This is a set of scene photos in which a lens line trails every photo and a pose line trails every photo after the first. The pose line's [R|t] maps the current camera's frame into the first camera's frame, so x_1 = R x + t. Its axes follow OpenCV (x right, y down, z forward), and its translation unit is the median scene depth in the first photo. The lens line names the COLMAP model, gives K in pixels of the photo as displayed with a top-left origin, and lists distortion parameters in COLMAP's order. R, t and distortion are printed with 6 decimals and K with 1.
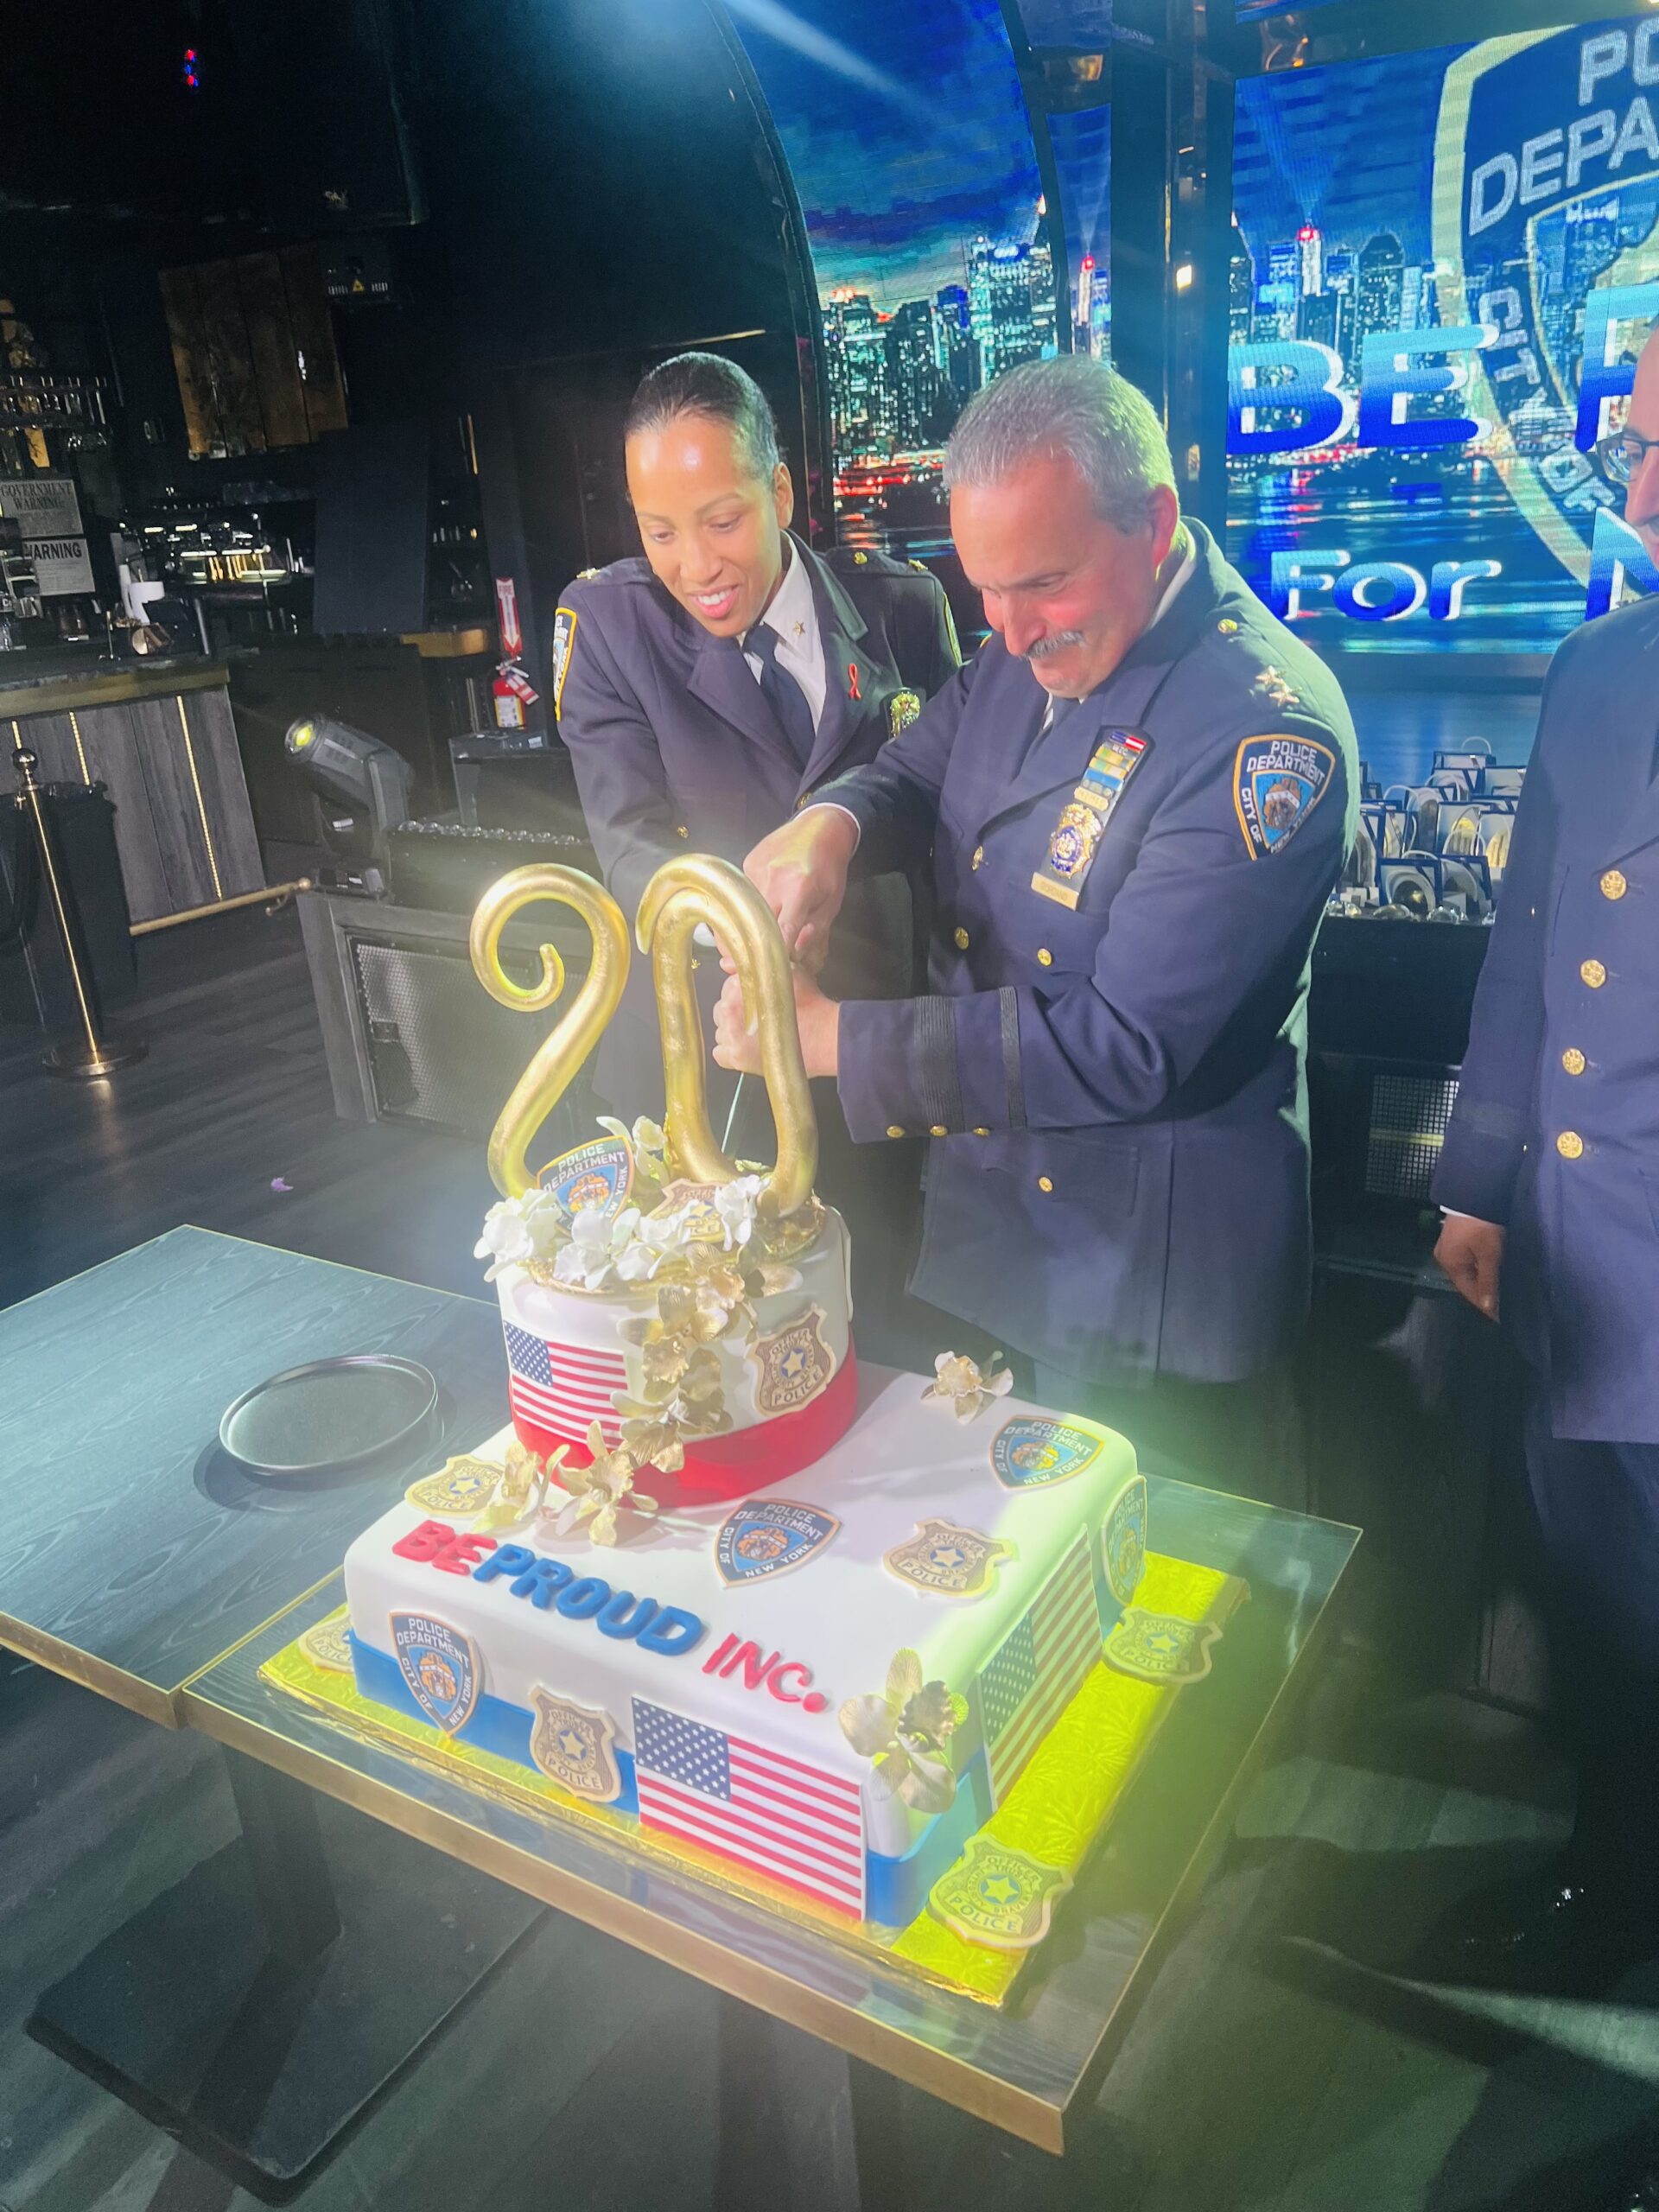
lens RADIAL K [[1669.0, 0, 829.5], [0, 1669.0, 1106.0], [0, 0, 1]] dist [0.034983, -0.037843]
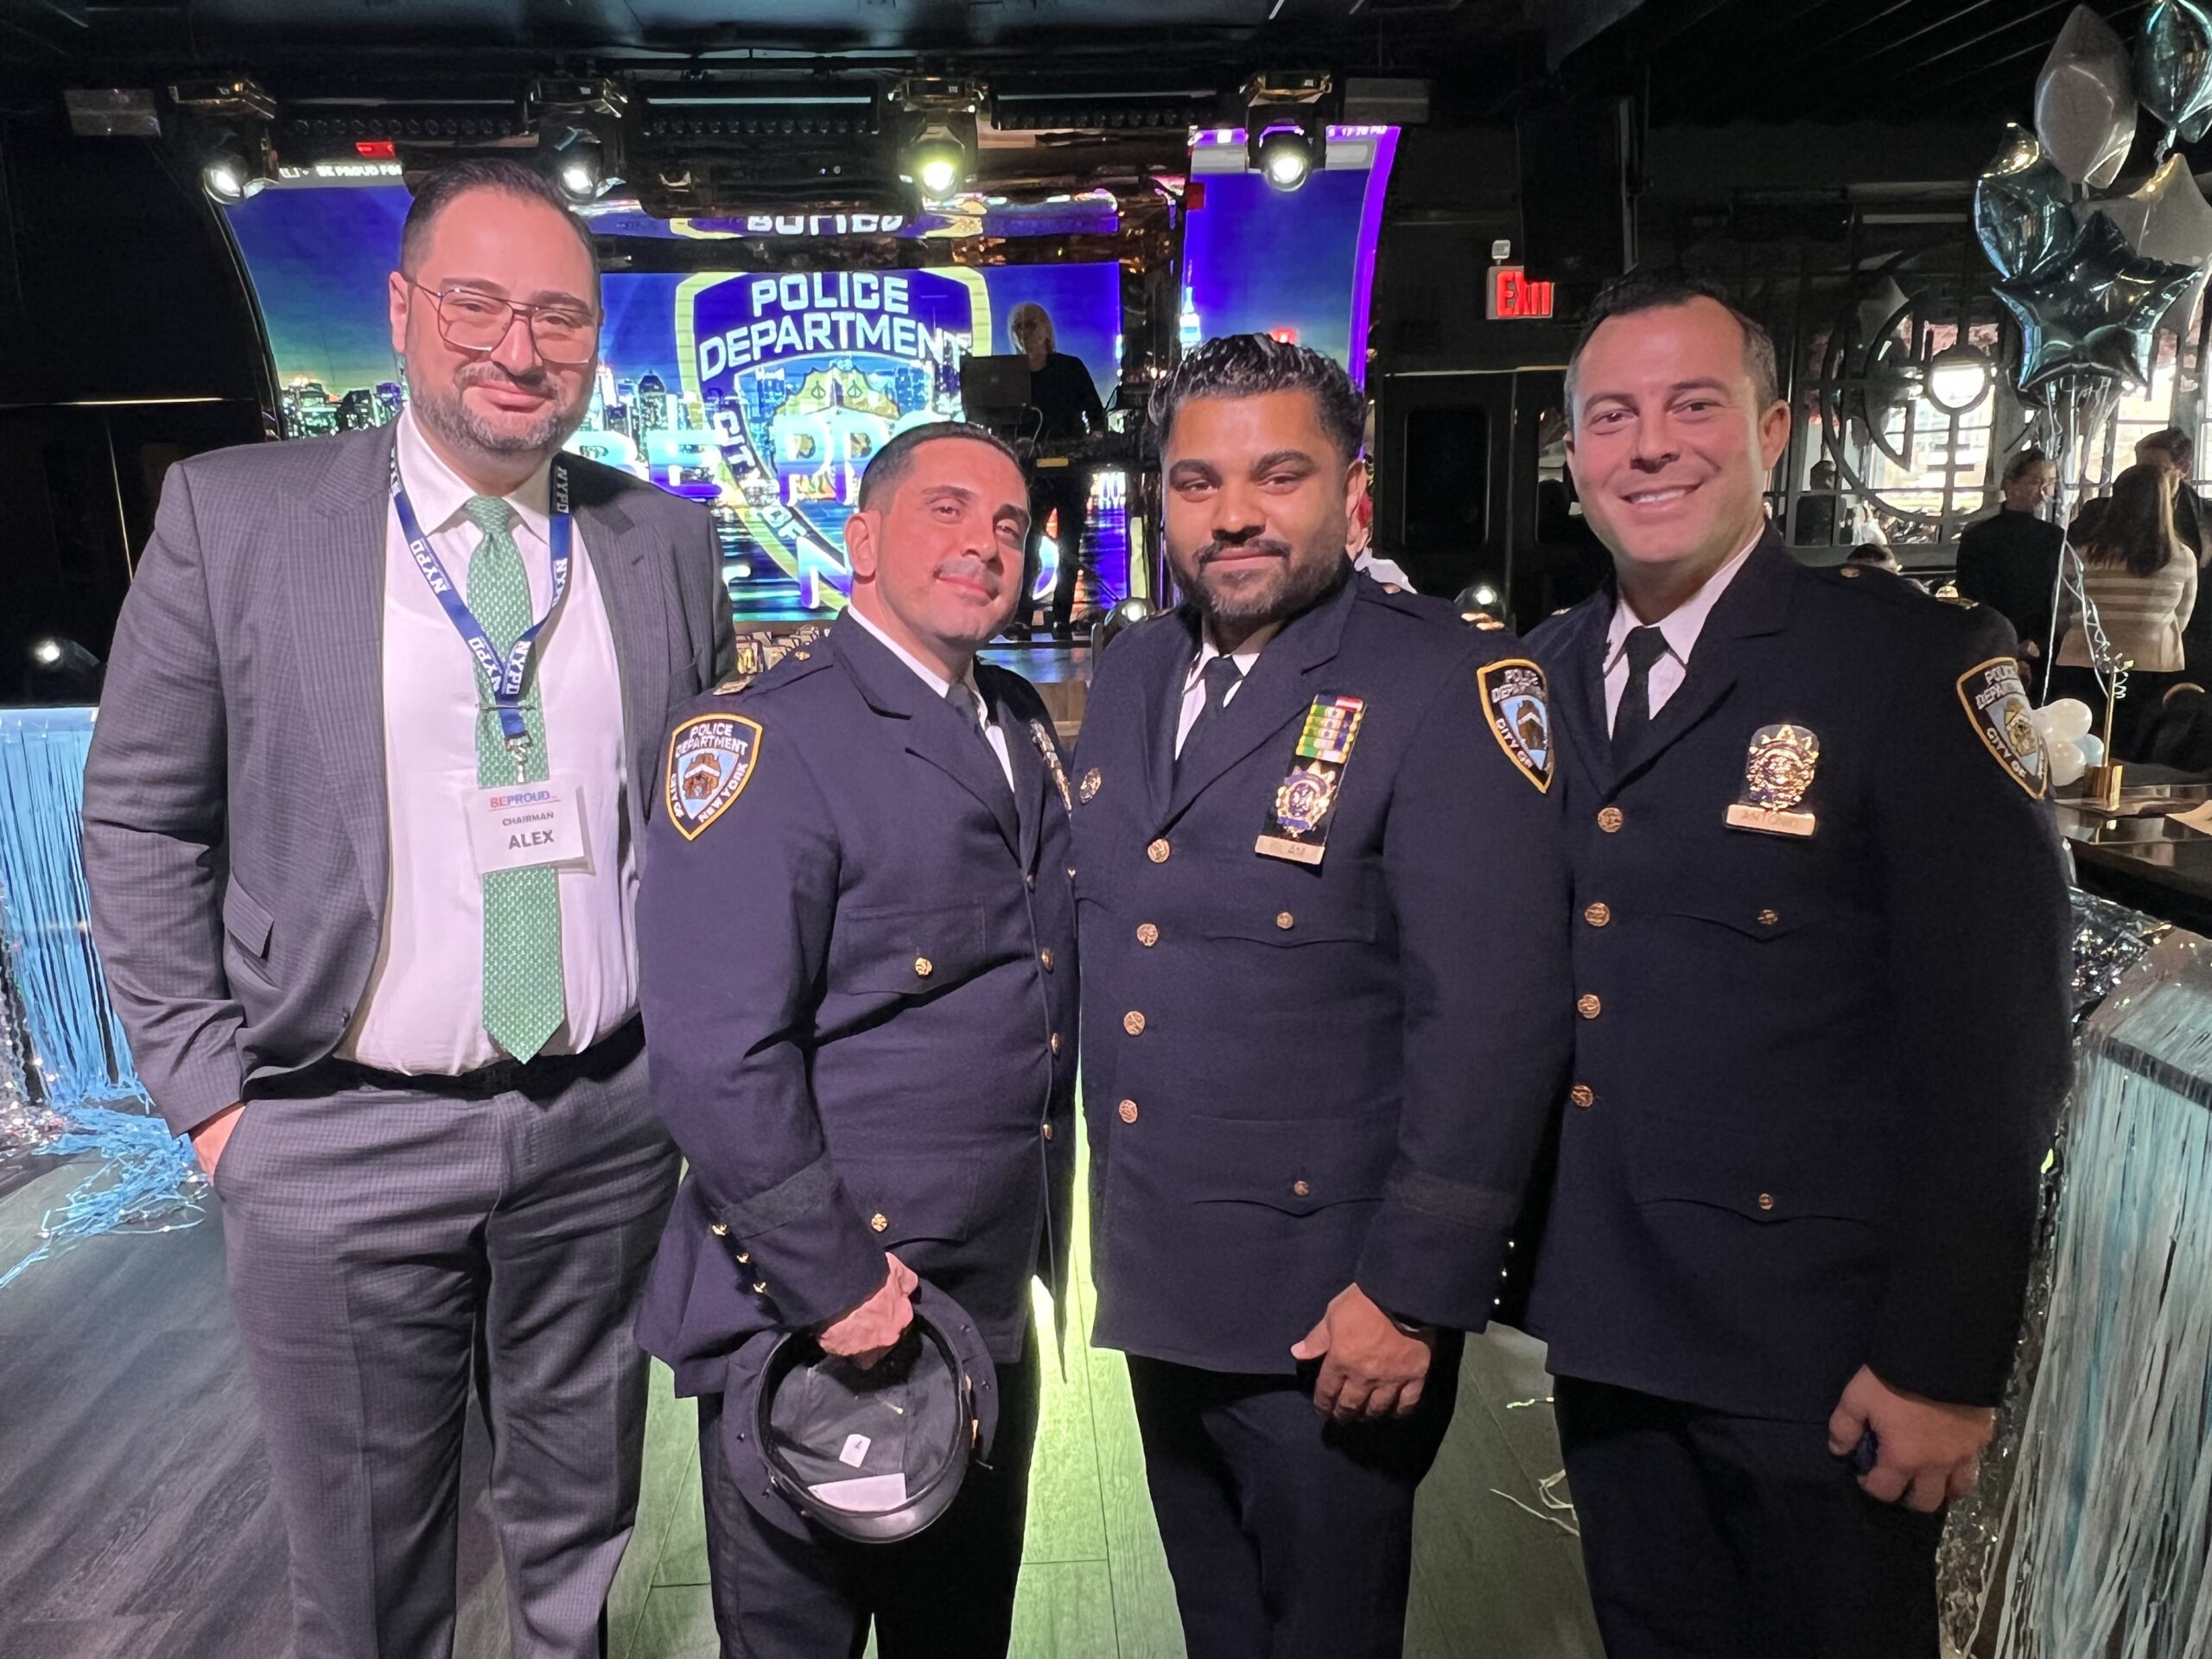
lens RADIAL K [[1659.8, 0, 1067.3], [0, 1659.8, 913.7], [0, 0, 1]] dist [-0.012375, -0.002634]
pose [[0.804547, -0.103443, 0.584811, -0.338837], [0.182224, 0.980213, -0.077310, 0.194729], [-0.565242, 0.168765, 0.807477, -0.440843]]
